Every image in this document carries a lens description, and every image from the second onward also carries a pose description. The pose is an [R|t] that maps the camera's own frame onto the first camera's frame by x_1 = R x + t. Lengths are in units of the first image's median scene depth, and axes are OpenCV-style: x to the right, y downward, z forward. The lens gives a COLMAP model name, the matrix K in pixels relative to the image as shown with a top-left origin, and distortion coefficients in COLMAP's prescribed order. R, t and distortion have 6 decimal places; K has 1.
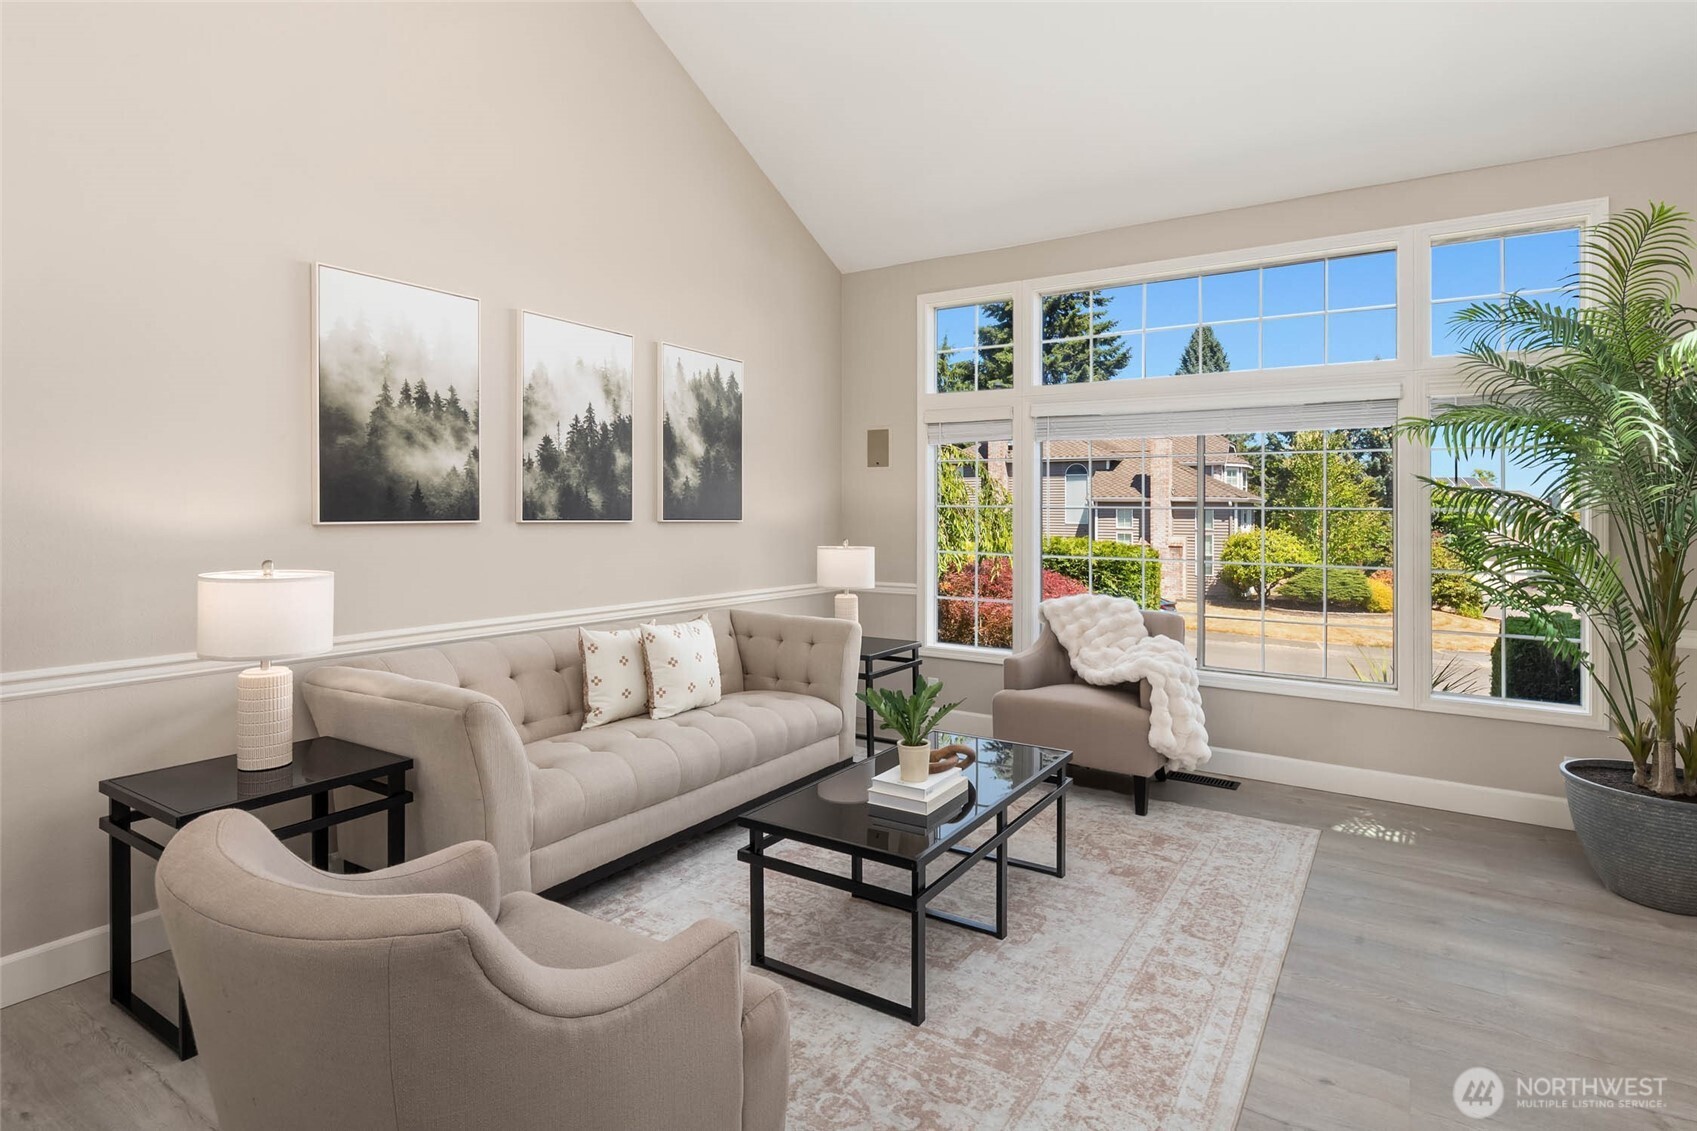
lens RADIAL K [[870.2, 0, 854.8], [0, 870.2, 534.8], [0, 0, 1]] dist [-0.004879, -0.002584]
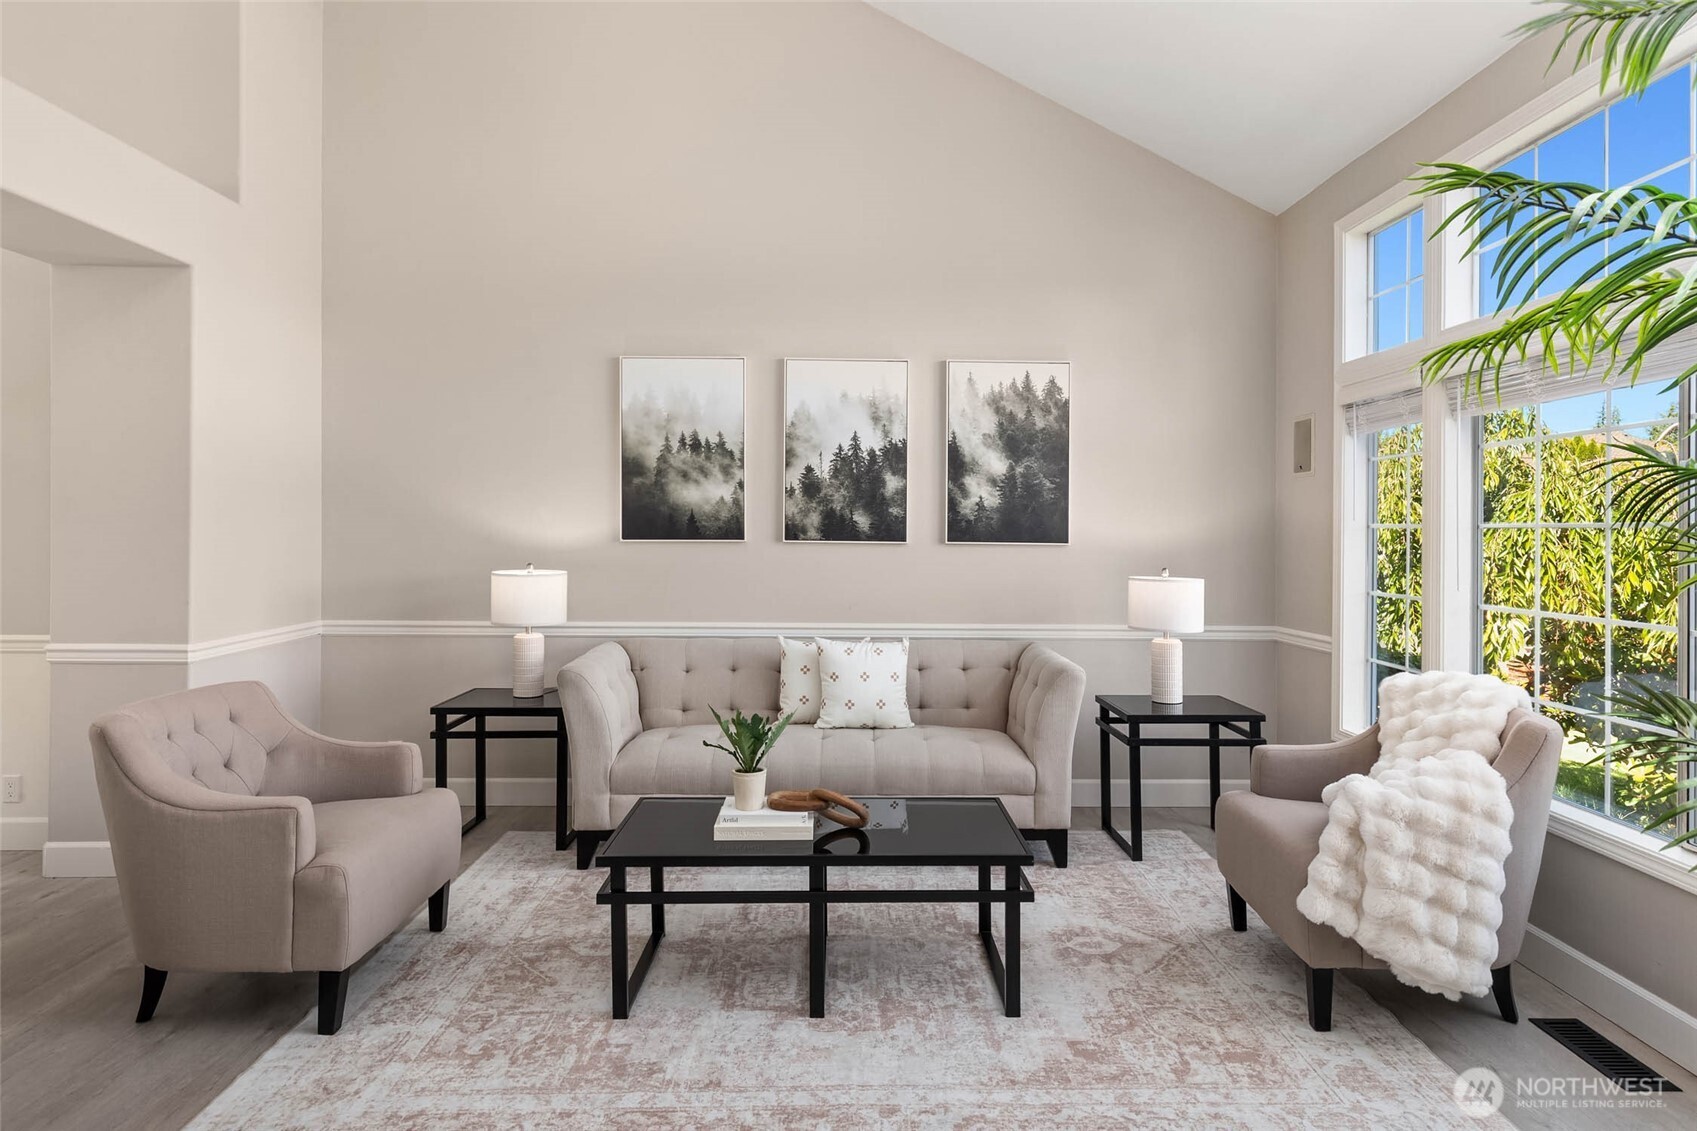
lens RADIAL K [[980.2, 0, 856.8], [0, 980.2, 559.8], [0, 0, 1]] dist [0.012422, -0.002083]
pose [[0.550470, 0.023020, -0.834537, 0.754499], [-0.024208, 0.999640, 0.011606, -0.007979], [0.834504, 0.013813, 0.550829, 0.358773]]
